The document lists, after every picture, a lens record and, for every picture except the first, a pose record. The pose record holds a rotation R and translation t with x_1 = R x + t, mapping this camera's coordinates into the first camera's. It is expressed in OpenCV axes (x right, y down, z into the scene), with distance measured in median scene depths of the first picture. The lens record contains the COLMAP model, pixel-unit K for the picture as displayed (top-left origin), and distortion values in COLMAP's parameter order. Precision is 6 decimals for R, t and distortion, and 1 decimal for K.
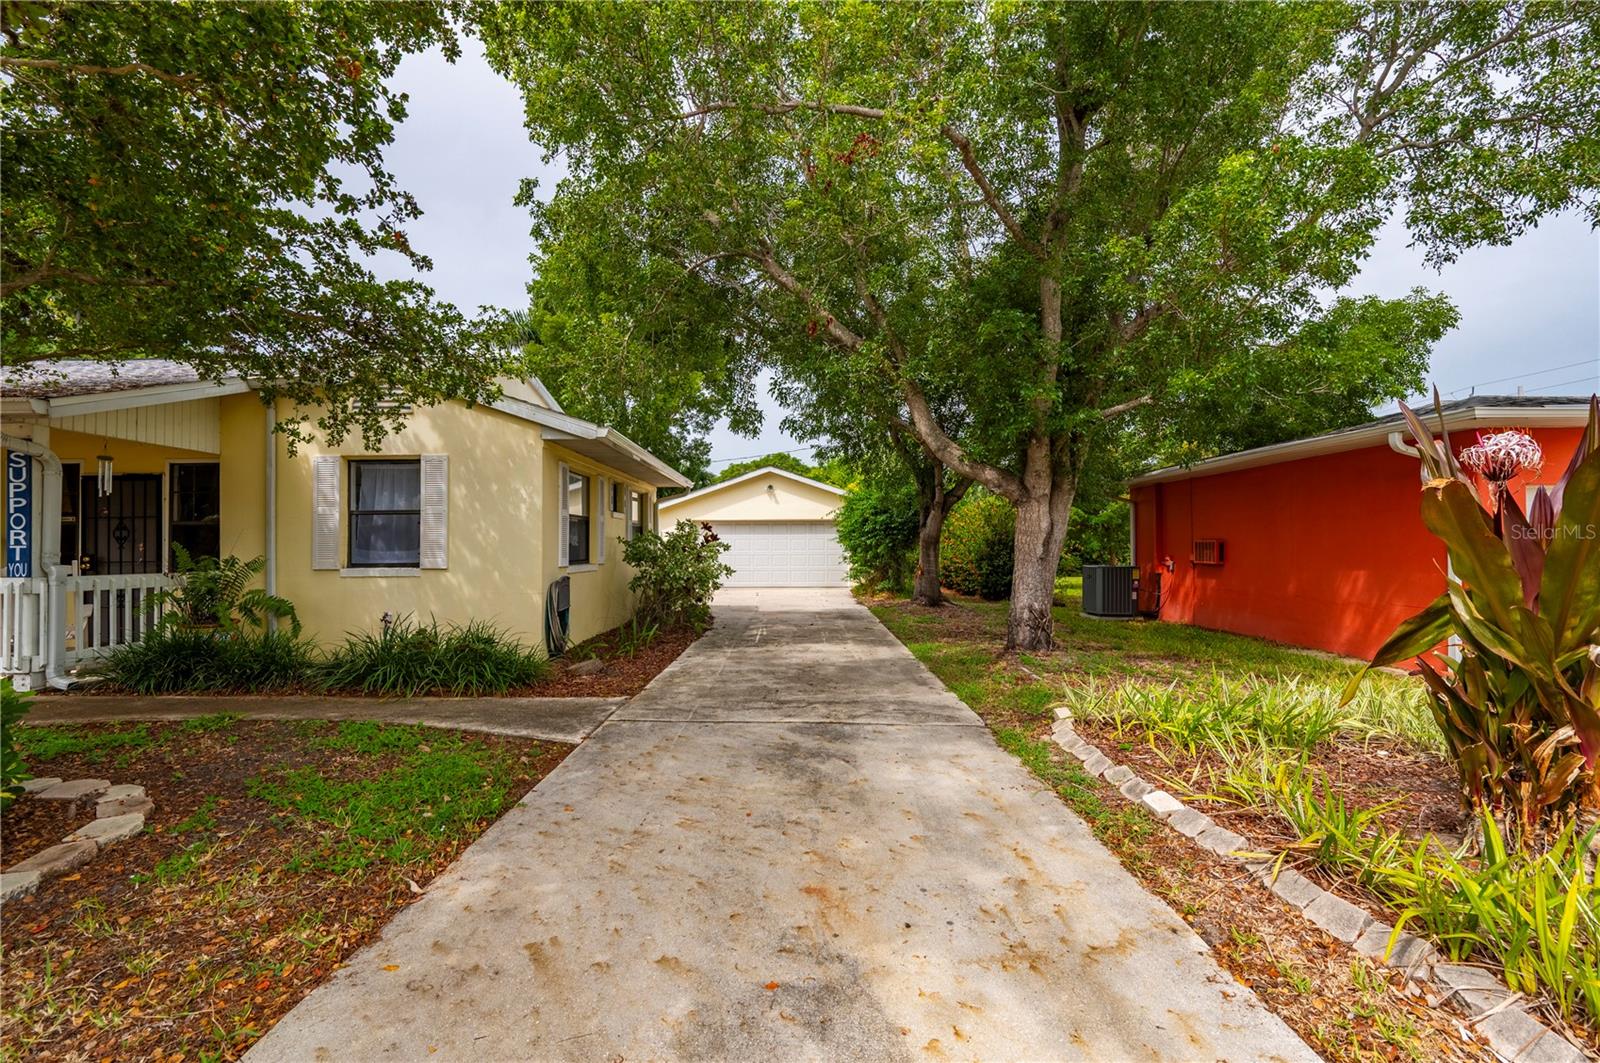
lens RADIAL K [[662.5, 0, 794.6], [0, 662.5, 537.5], [0, 0, 1]] dist [-0.009910, 0.000231]
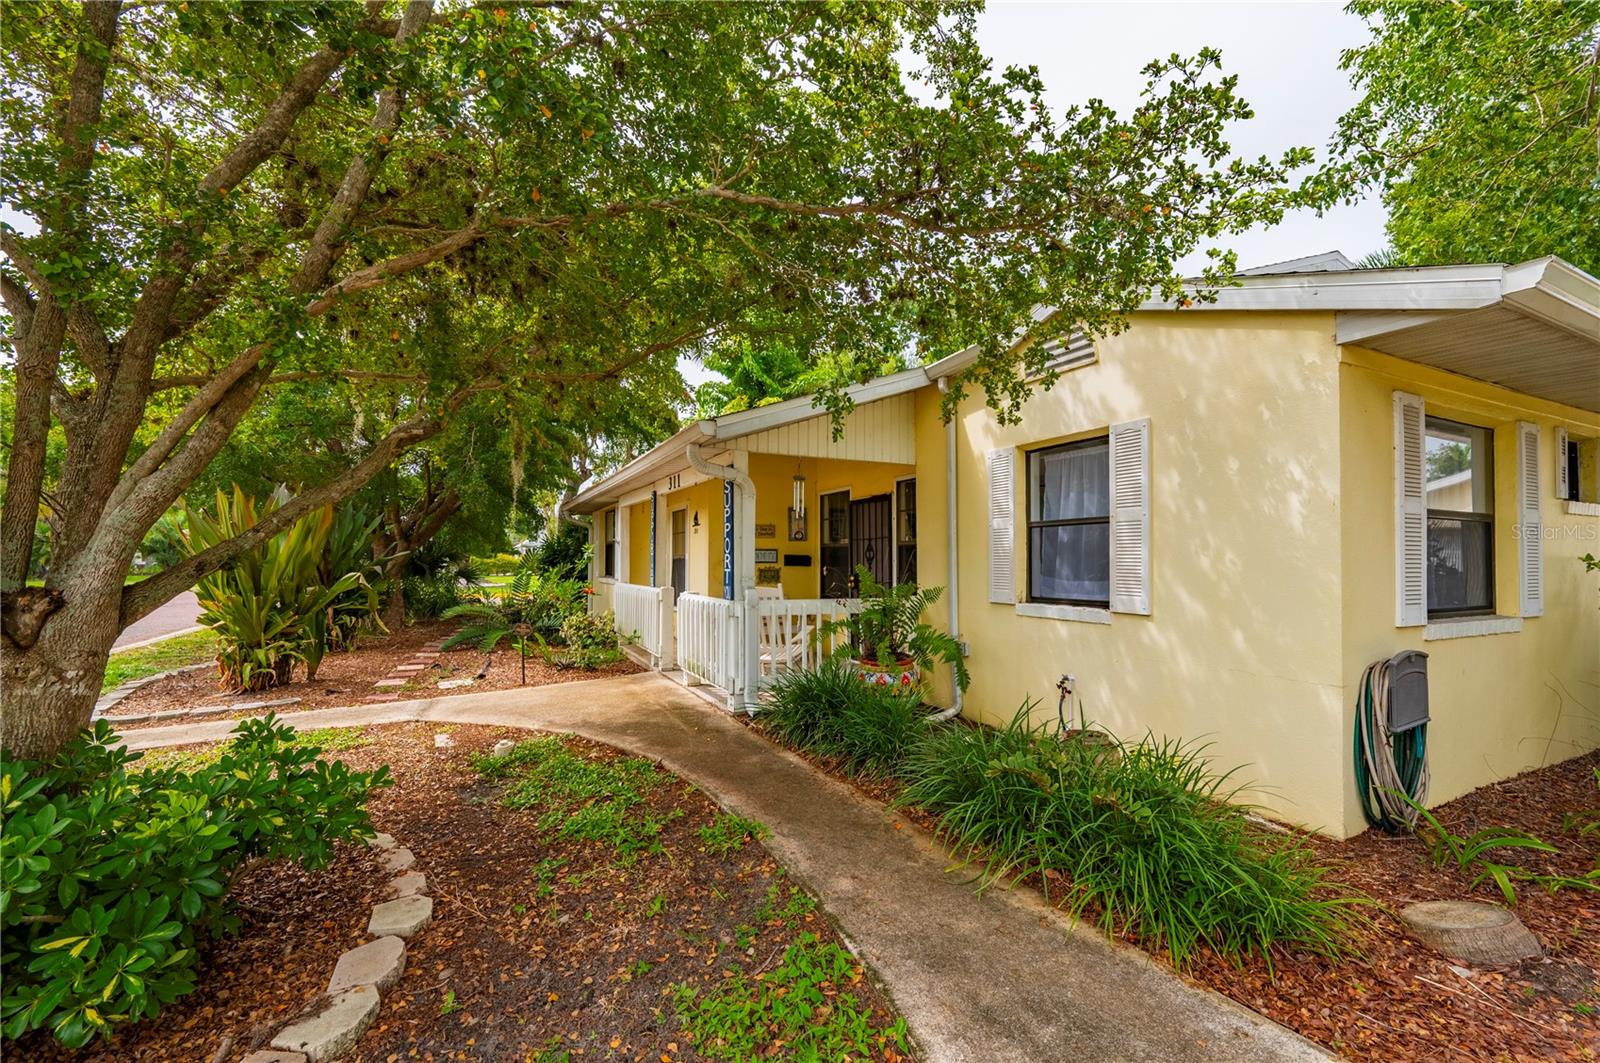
lens RADIAL K [[662.5, 0, 798.5], [0, 662.5, 544.1], [0, 0, 1]] dist [-0.009910, 0.000231]
pose [[0.437189, -0.010131, -0.899313, -0.141842], [0.005955, 0.999947, -0.008370, -0.013147], [0.899350, -0.001696, 0.437226, 0.473895]]
